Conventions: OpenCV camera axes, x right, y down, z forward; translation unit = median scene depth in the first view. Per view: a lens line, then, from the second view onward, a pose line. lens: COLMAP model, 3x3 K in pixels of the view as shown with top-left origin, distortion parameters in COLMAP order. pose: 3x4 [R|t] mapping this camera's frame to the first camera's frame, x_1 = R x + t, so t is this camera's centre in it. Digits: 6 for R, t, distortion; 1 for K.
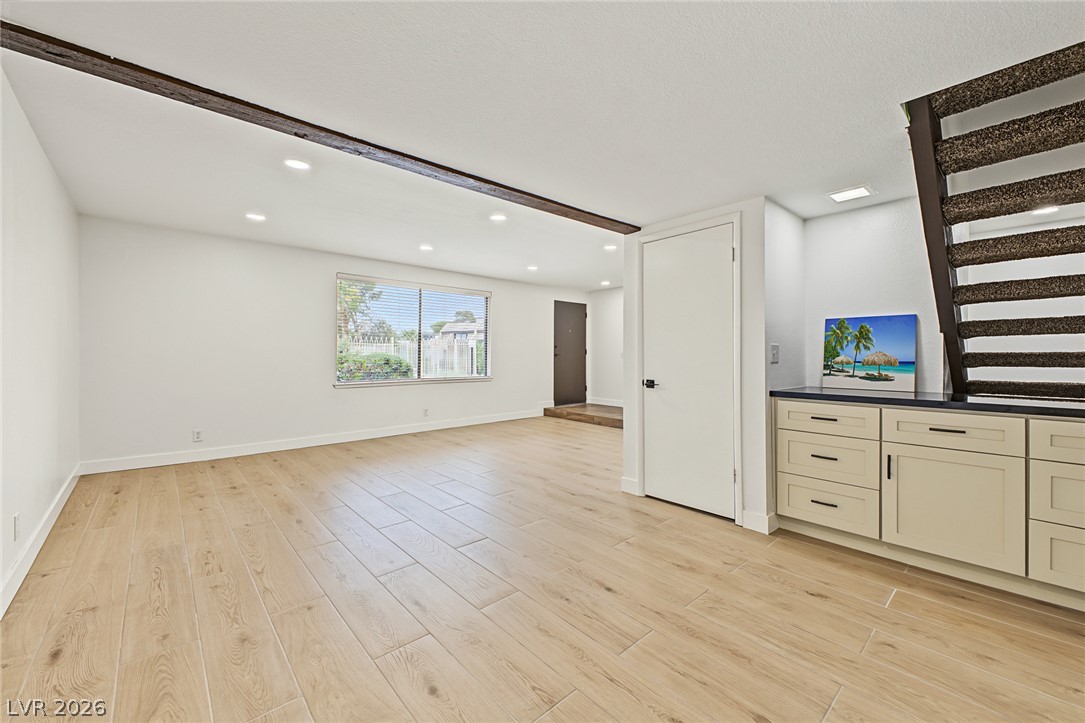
lens RADIAL K [[427.9, 0, 547.4], [0, 427.9, 358.7], [0, 0, 1]] dist [0.021364, -0.005789]
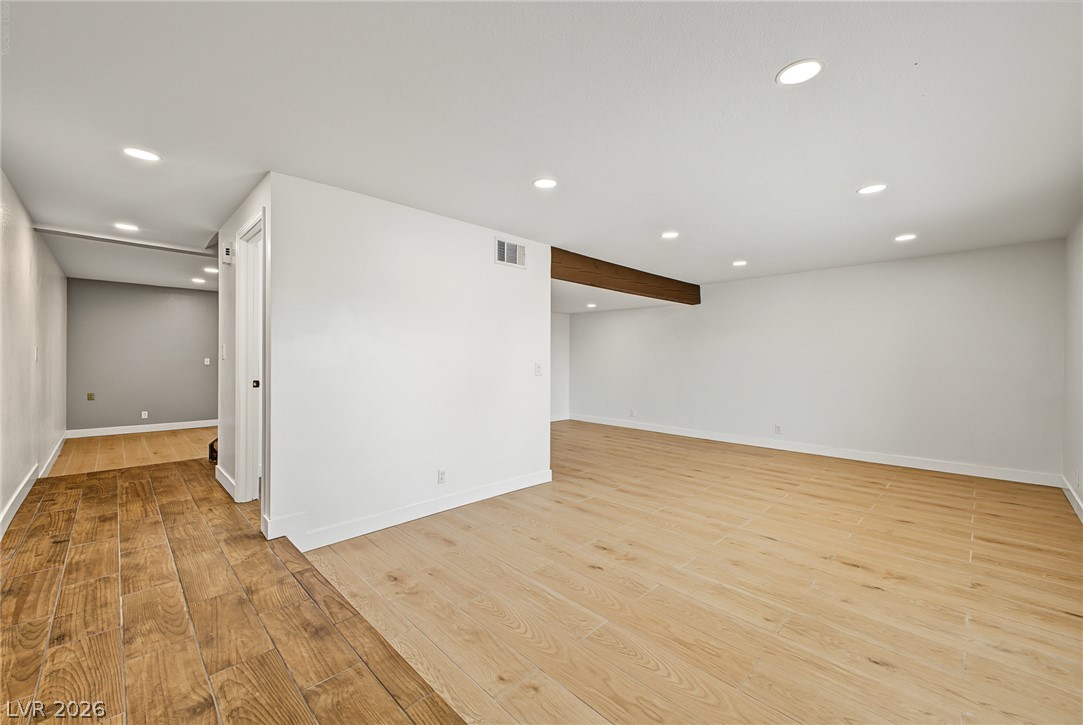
lens RADIAL K [[427.1, 0, 538.1], [0, 427.1, 358.7], [0, 0, 1]] dist [0.021364, -0.005789]
pose [[-0.999765, -0.001811, -0.021620, 0.274888], [-0.002074, 0.999924, 0.012150, -0.067709], [0.021596, 0.012192, -0.999692, 2.554682]]
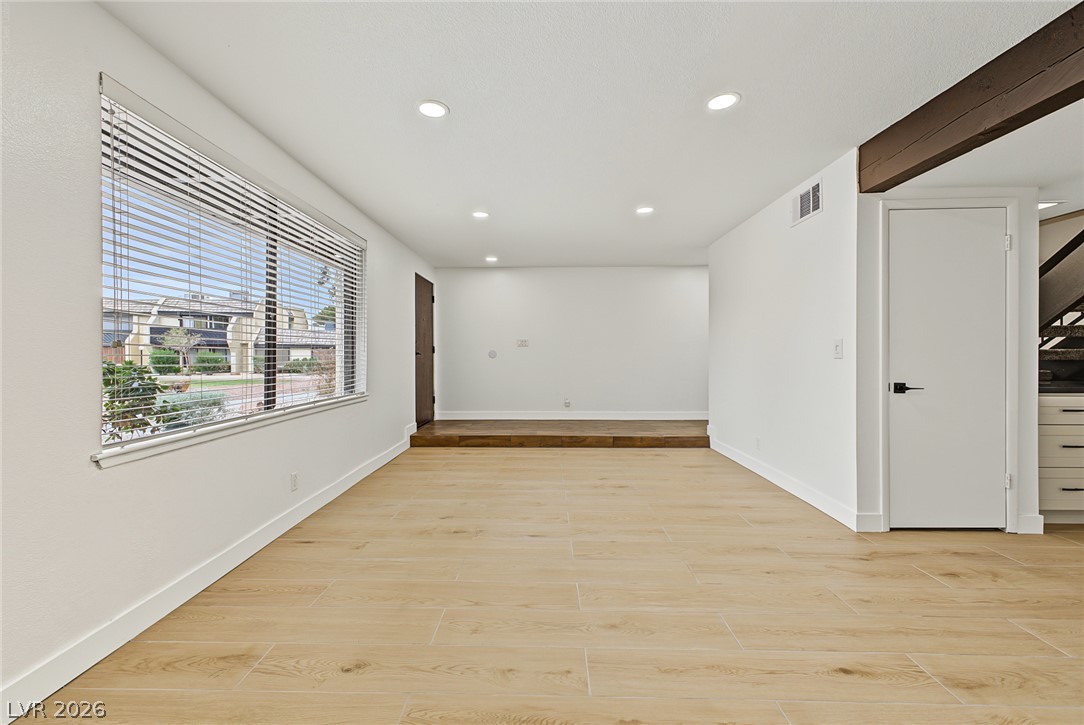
lens RADIAL K [[427.5, 0, 543.1], [0, 427.5, 359.1], [0, 0, 1]] dist [0.021364, -0.005789]
pose [[0.685764, -0.010821, 0.727743, -0.867846], [0.010196, 0.999934, 0.005260, -0.006336], [-0.727752, 0.003812, 0.685830, 1.008481]]
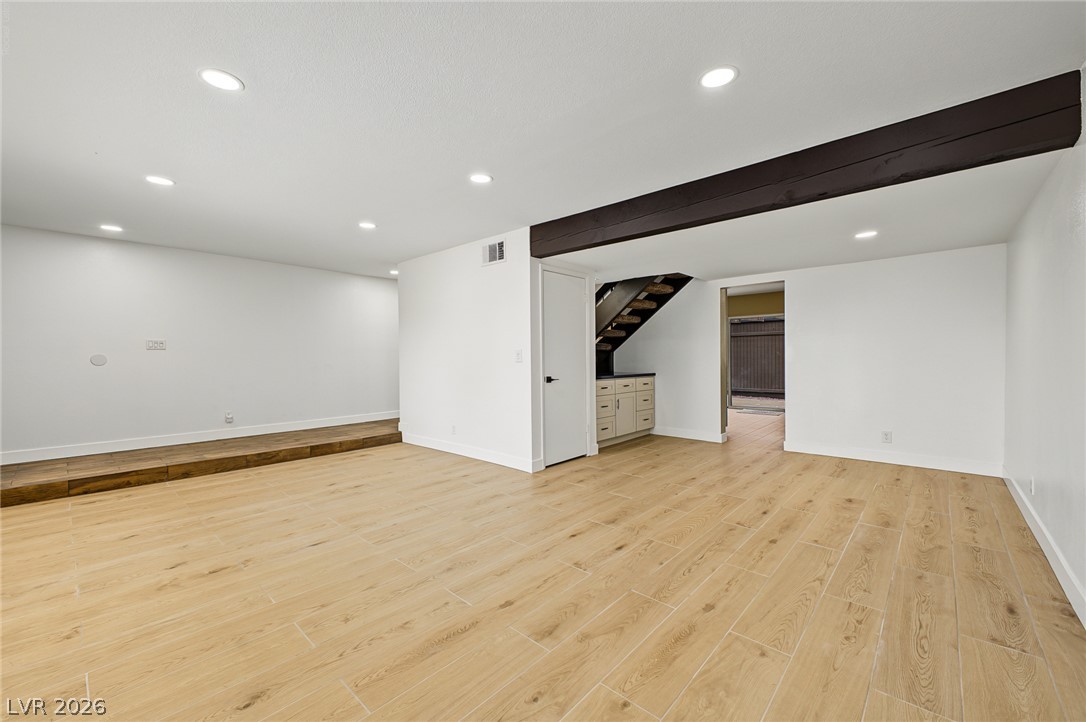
lens RADIAL K [[428.3, 0, 539.6], [0, 428.3, 360.6], [0, 0, 1]] dist [0.021364, -0.005789]
pose [[-0.090889, -0.006935, 0.995837, -1.143596], [0.014934, 0.999854, 0.008326, -0.011548], [-0.995749, 0.015629, -0.090772, 1.240827]]
